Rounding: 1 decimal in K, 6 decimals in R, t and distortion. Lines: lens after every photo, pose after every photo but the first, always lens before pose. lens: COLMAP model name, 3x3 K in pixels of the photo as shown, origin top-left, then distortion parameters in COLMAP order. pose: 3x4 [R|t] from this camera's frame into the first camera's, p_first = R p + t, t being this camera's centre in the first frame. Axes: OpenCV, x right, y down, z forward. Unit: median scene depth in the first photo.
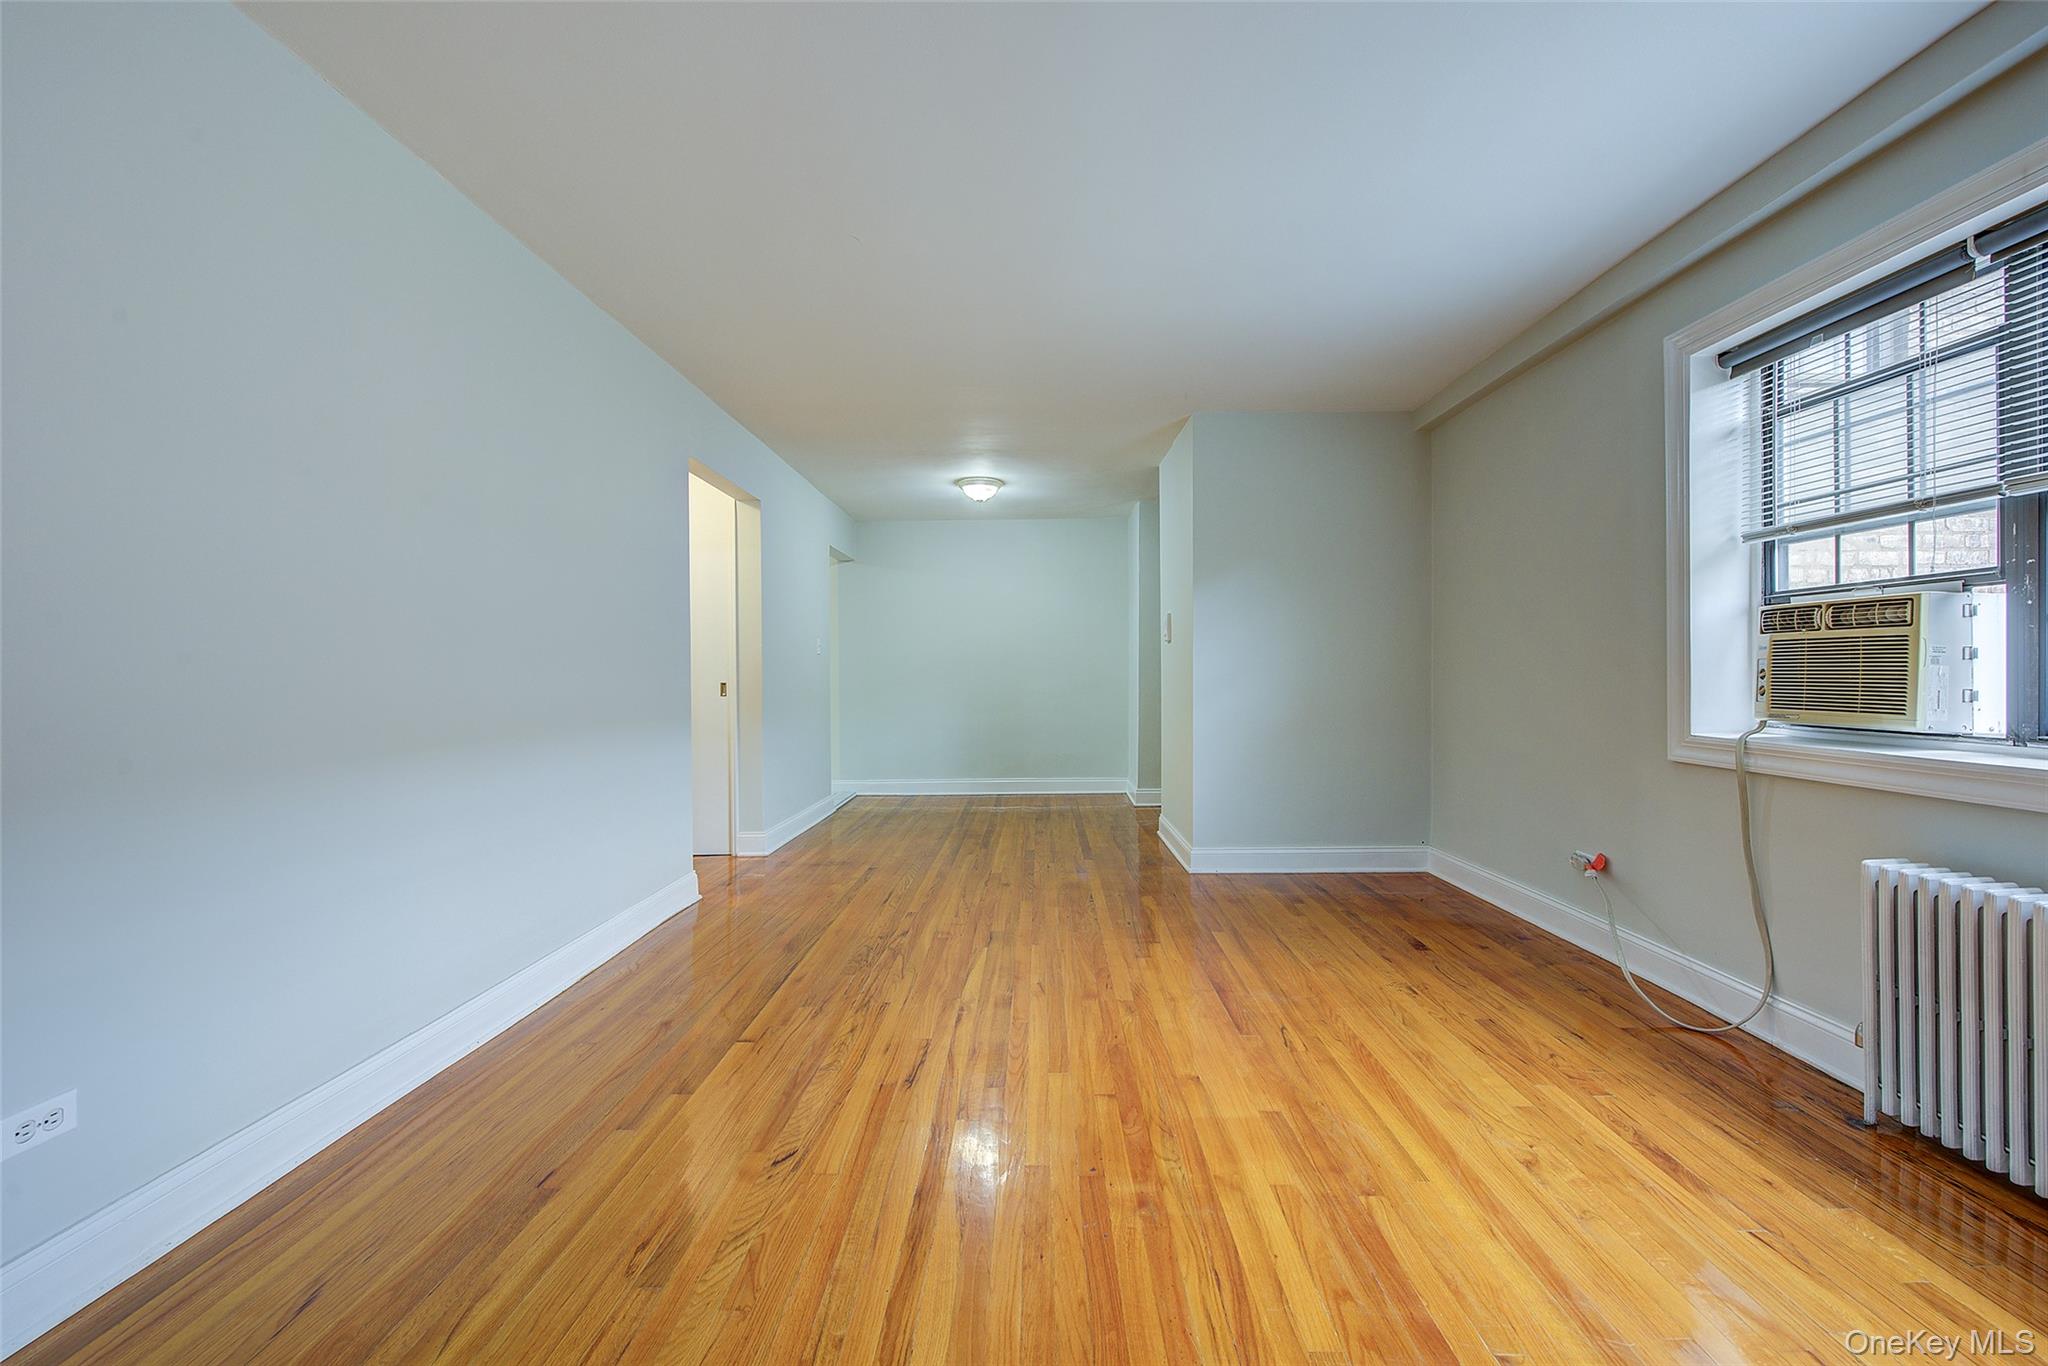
lens RADIAL K [[842.6, 0, 1035.4], [0, 842.6, 682.3], [0, 0, 1]] dist [-0.000088, -0.003120]
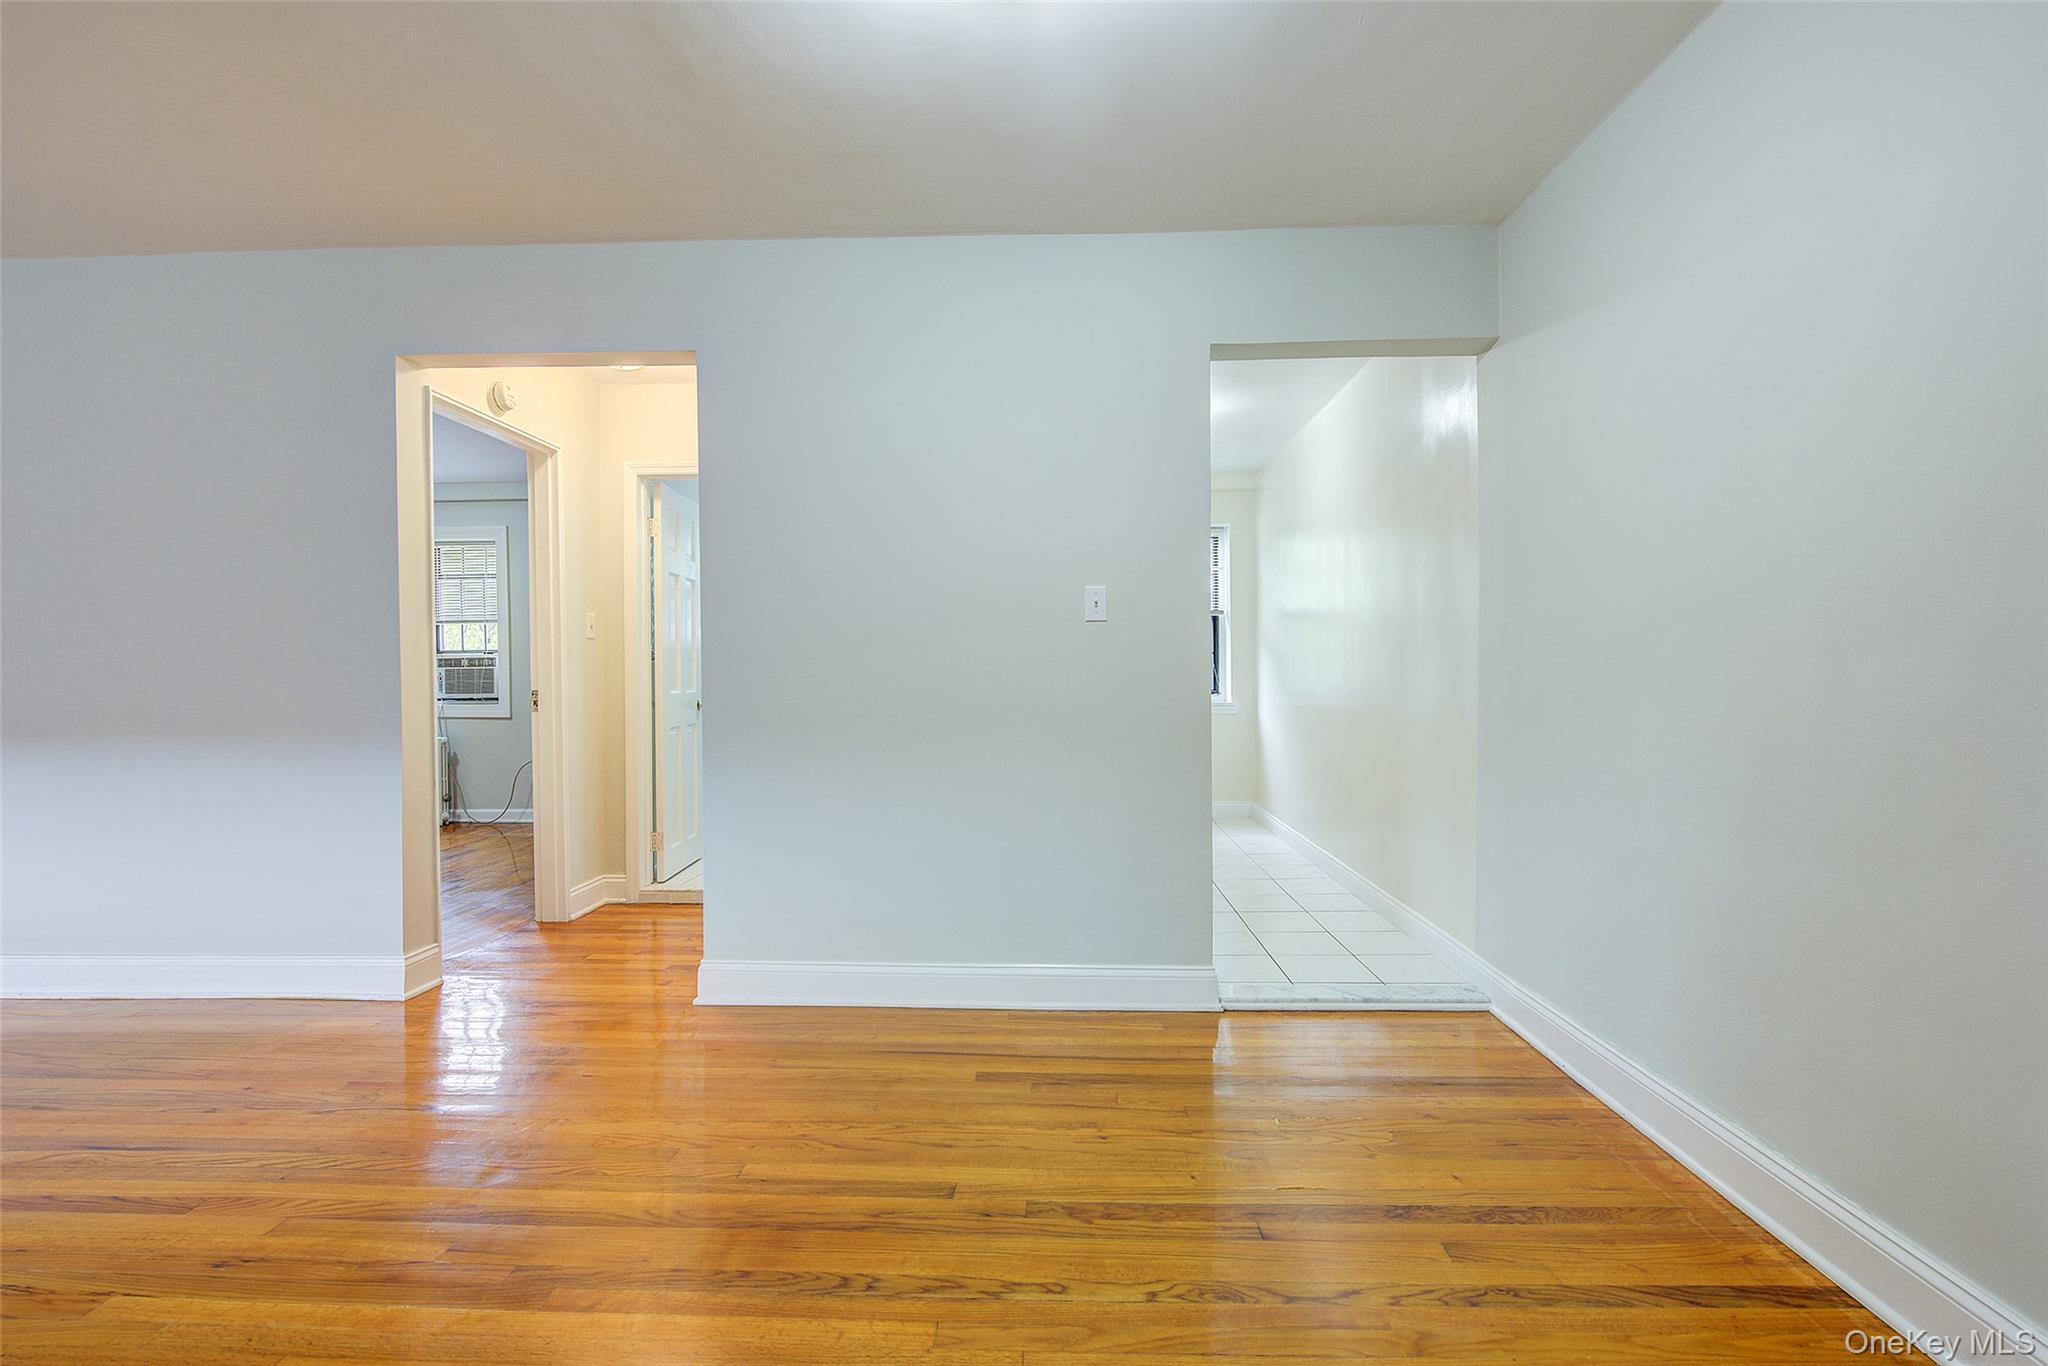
lens RADIAL K [[895.4, 0, 1026.6], [0, 895.4, 681.8], [0, 0, 1]] dist [-0.001795, -0.000593]
pose [[-0.034614, 0.018659, -0.999227, 0.500039], [-0.003073, 0.999819, 0.018777, -0.027864], [0.999396, 0.003721, -0.034550, 2.511432]]
